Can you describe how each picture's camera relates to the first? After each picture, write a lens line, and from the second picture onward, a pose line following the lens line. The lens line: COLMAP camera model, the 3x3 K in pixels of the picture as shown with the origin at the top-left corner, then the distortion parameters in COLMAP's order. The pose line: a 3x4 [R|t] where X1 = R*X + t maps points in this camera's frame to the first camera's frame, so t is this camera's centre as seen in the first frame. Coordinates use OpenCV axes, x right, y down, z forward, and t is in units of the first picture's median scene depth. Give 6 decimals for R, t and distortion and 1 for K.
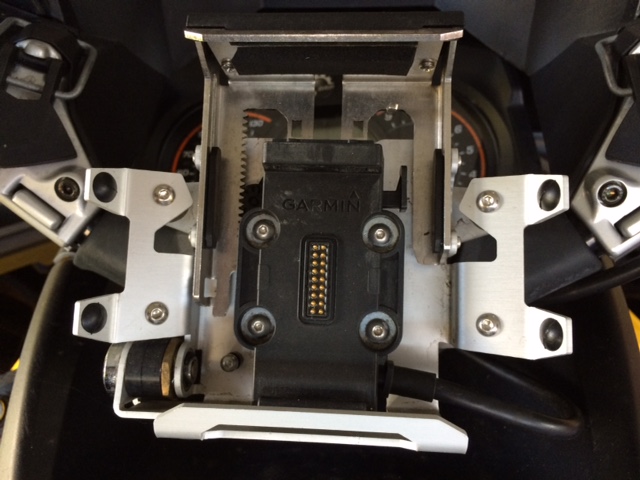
lens RADIAL K [[580.4, 0, 319.2], [0, 580.4, 241.1], [0, 0, 1]] dist [0.022083, -0.007767]
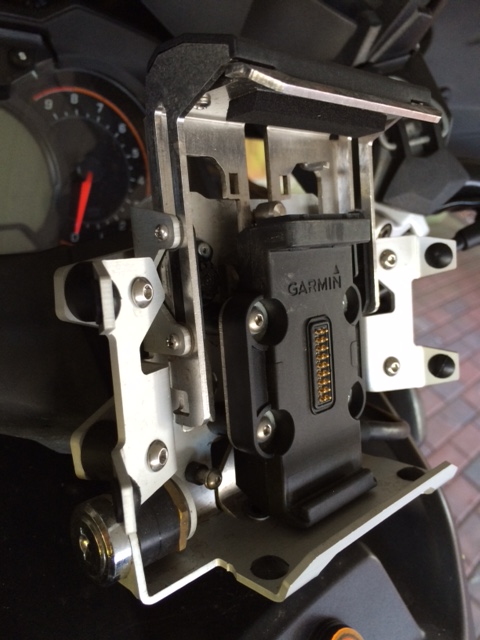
lens RADIAL K [[580.4, 0, 240.1], [0, 580.4, 319.1], [0, 0, 1]] dist [0.022083, -0.007767]
pose [[0.649420, -0.171348, 0.740874, -0.723122], [0.005074, 0.975237, 0.221104, -0.202286], [-0.760413, -0.139830, 0.634208, 0.482606]]
